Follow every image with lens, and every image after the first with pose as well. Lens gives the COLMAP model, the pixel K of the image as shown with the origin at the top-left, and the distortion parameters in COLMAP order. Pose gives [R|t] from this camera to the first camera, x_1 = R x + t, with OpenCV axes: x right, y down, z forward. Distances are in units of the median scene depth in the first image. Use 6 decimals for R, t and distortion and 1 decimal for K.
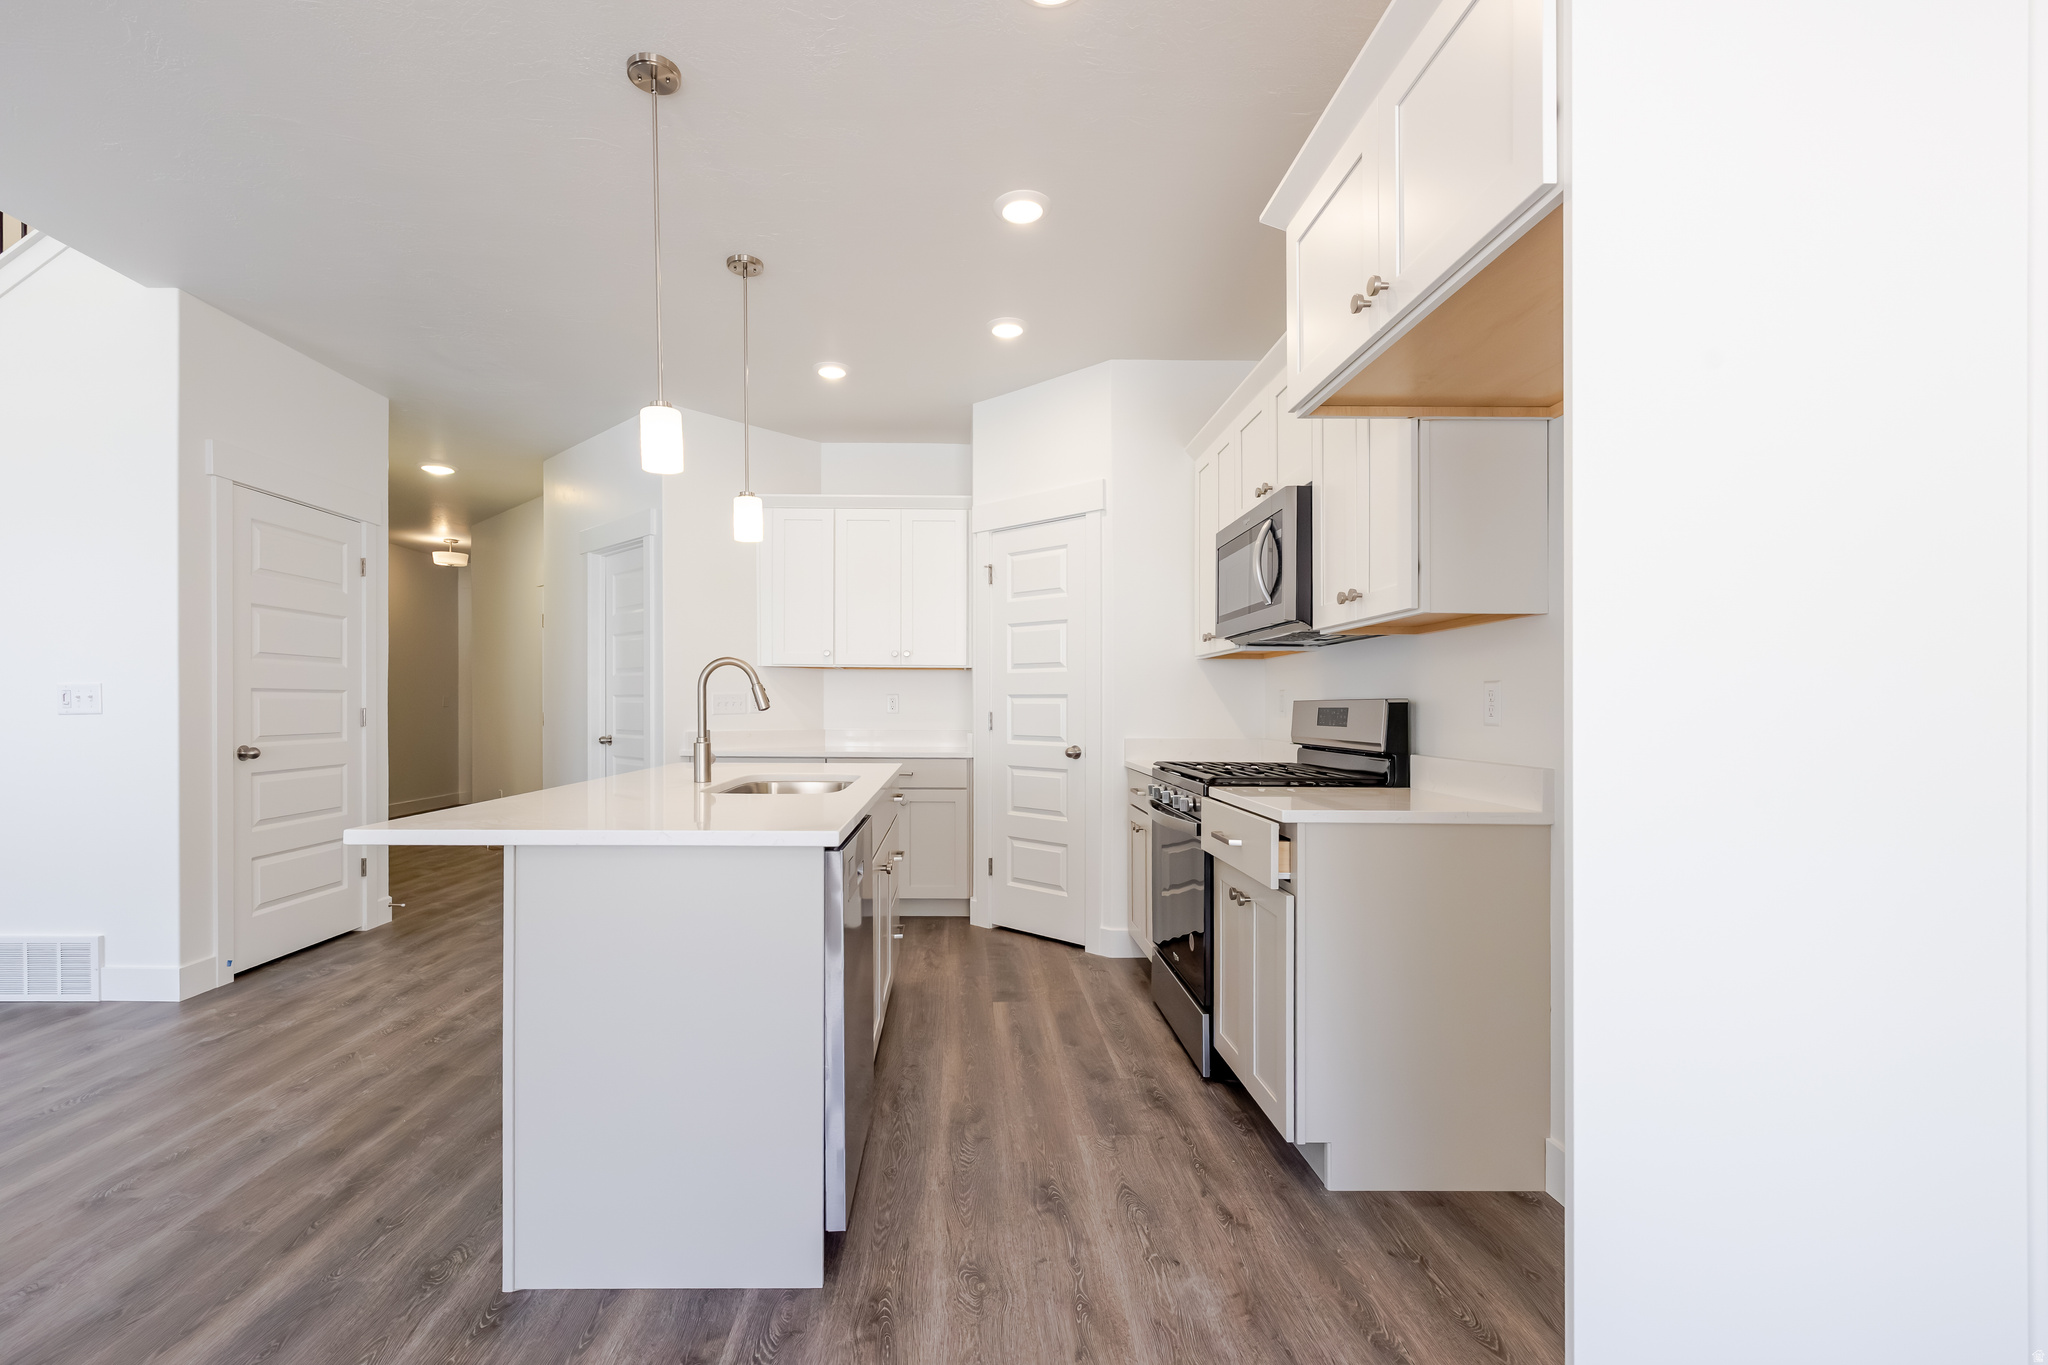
lens RADIAL K [[898.2, 0, 968.4], [0, 898.2, 710.3], [0, 0, 1]] dist [0.001211, 0.000083]
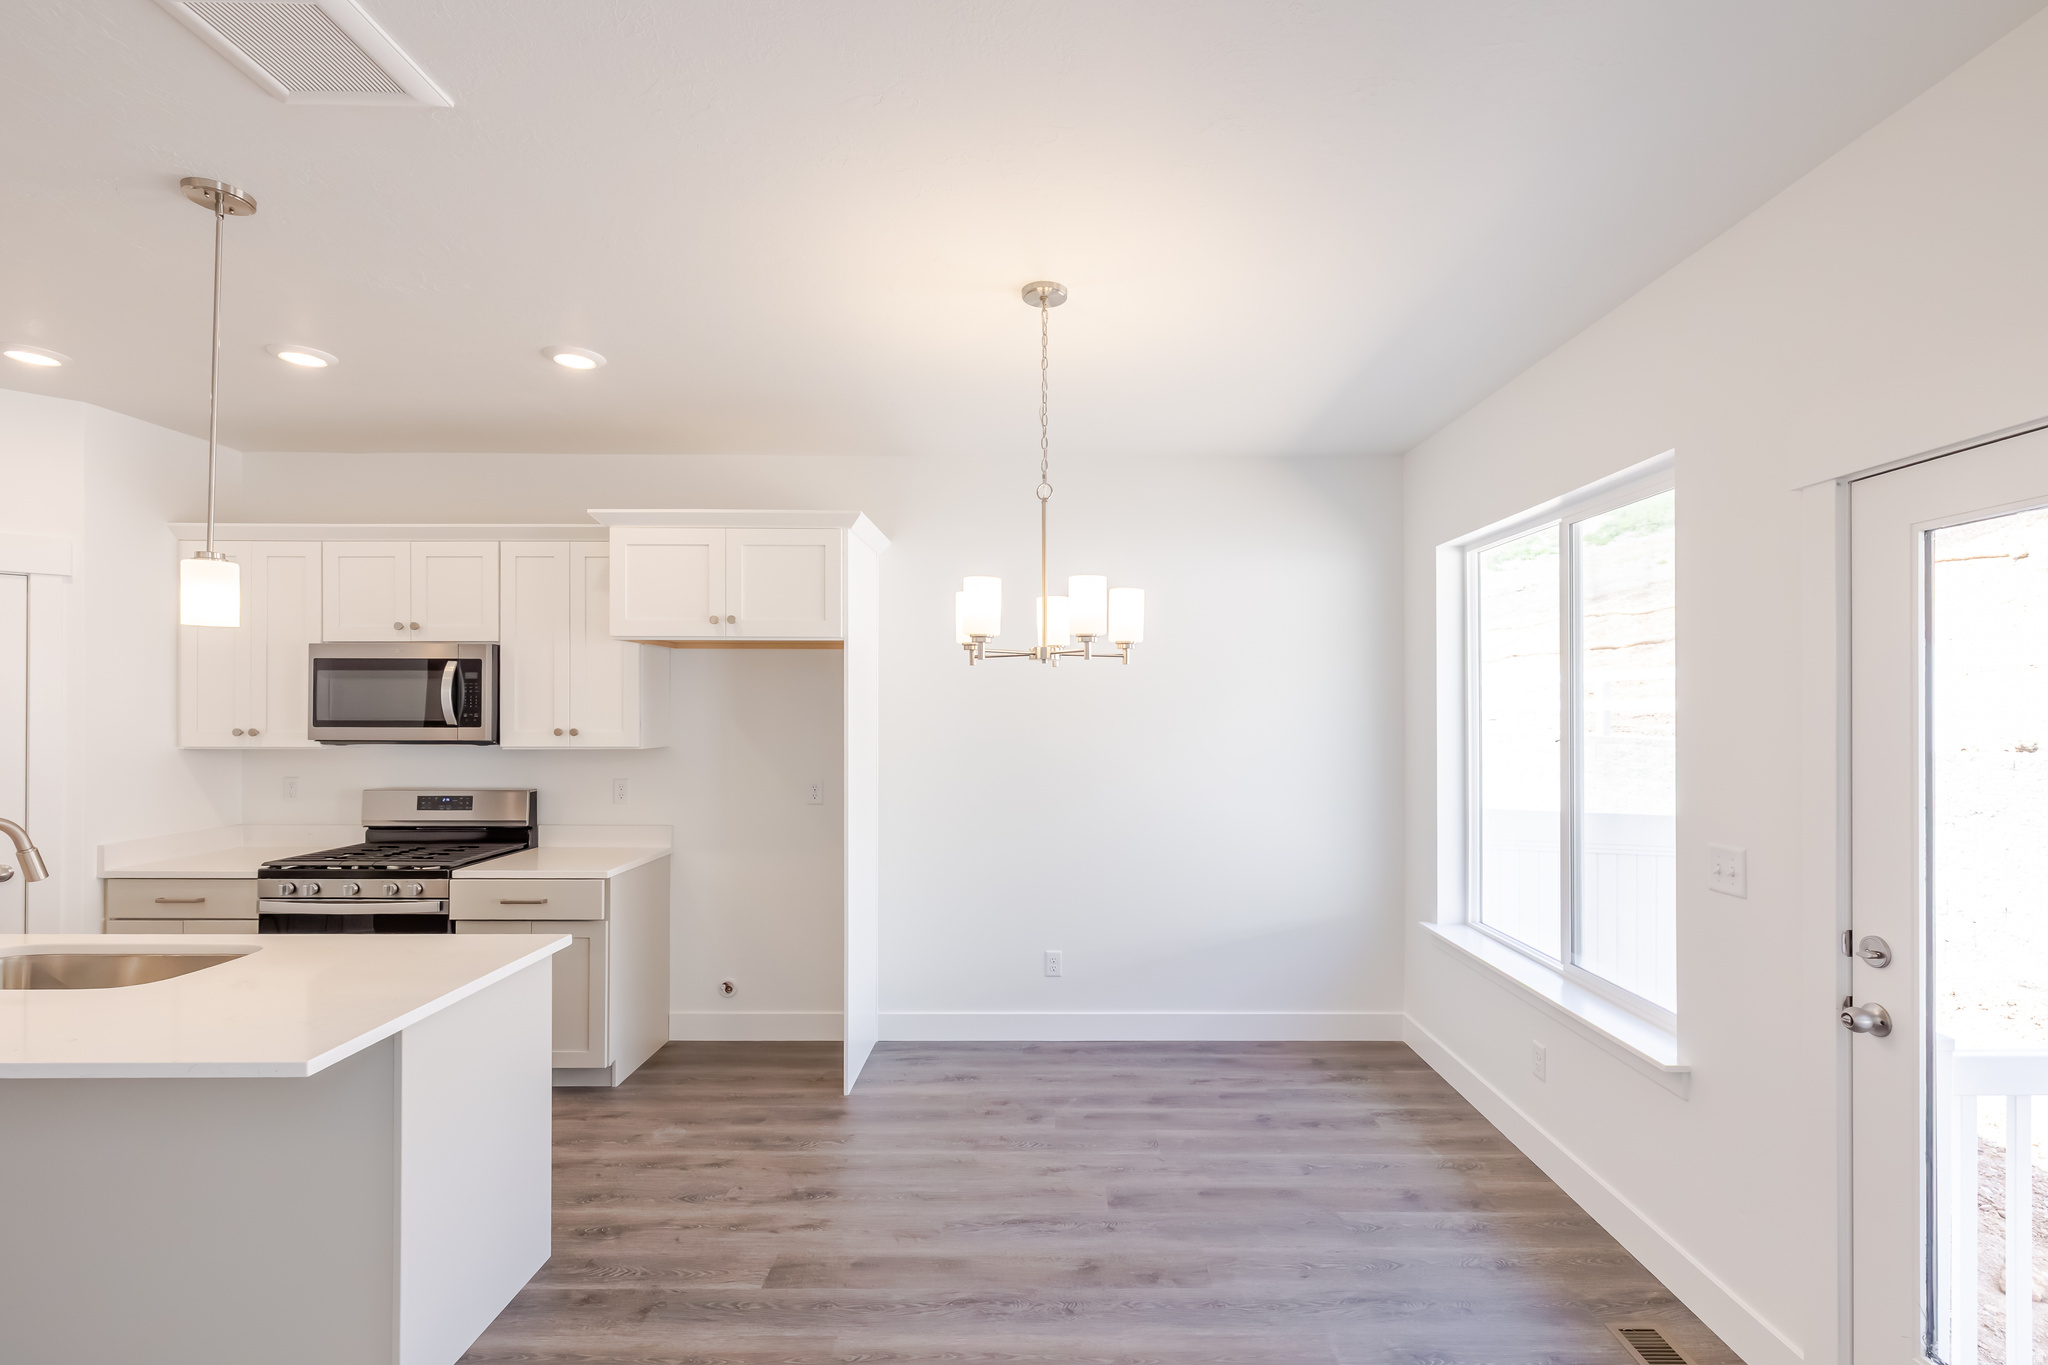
lens RADIAL K [[907.4, 0, 1053.7], [0, 907.4, 698.0], [0, 0, 1]] dist [0.002018, 0.000051]
pose [[0.003862, 0.003840, 0.999985, -1.042148], [0.001293, 0.999992, -0.003845, -0.158819], [-0.999992, 0.001308, 0.003857, 0.118228]]
